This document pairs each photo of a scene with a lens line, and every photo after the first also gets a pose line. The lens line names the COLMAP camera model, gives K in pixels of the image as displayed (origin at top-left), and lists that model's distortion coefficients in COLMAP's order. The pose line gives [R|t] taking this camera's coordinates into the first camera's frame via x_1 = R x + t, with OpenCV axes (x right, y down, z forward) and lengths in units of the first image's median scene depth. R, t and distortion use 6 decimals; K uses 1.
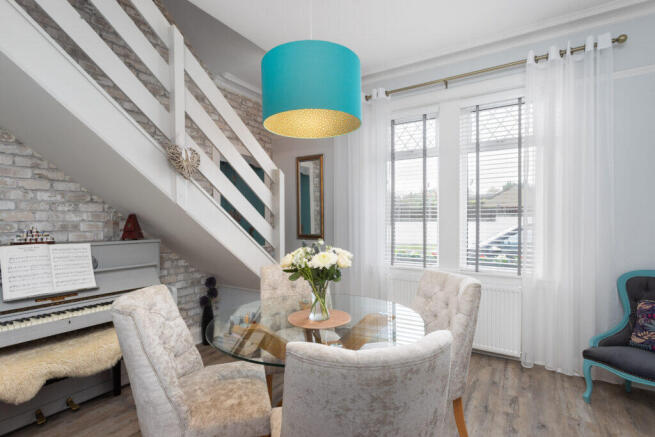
lens RADIAL K [[314.6, 0, 329.4], [0, 314.6, 218.3], [0, 0, 1]] dist [-0.003498, 0.002785]
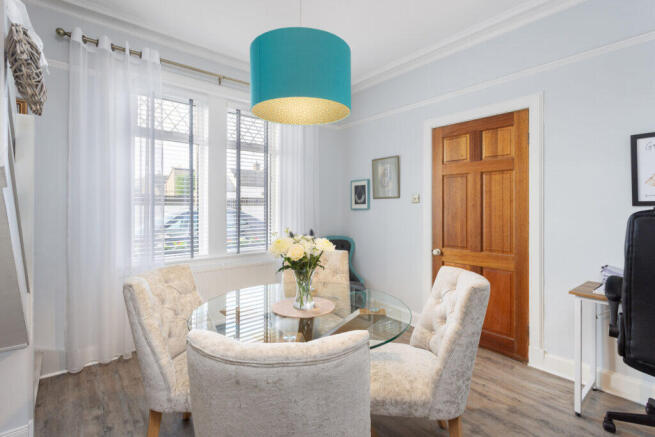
lens RADIAL K [[314.6, 0, 327.4], [0, 314.6, 207.7], [0, 0, 1]] dist [-0.003498, 0.002785]
pose [[0.310143, 0.005287, 0.950675, -0.485963], [-0.006074, 0.999975, -0.003579, 0.004260], [-0.950671, -0.004664, 0.310167, 0.299615]]
